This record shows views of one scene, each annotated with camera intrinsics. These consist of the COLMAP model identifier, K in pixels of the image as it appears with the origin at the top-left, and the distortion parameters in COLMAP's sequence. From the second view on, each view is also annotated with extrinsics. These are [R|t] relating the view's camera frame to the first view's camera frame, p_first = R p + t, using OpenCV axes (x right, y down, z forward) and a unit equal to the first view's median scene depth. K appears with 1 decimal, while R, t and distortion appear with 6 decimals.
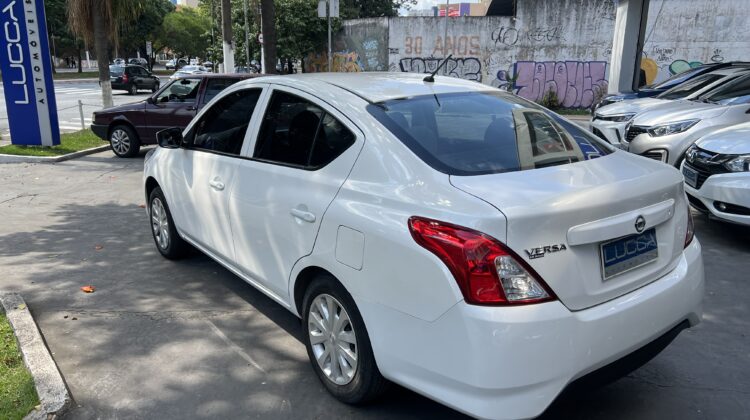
lens RADIAL K [[576.7, 0, 375.5], [0, 576.7, 206.3], [0, 0, 1]] dist [0.057136, -0.095737]
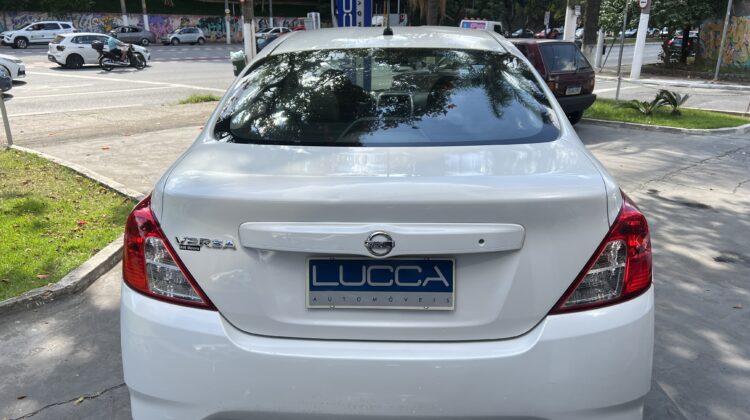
lens RADIAL K [[576.7, 0, 375.5], [0, 576.7, 206.3], [0, 0, 1]] dist [0.057136, -0.095737]
pose [[0.770850, 0.177369, -0.611825, 0.872927], [-0.148800, 0.984020, 0.097793, -0.079131], [0.619394, 0.015656, 0.784924, 0.485726]]
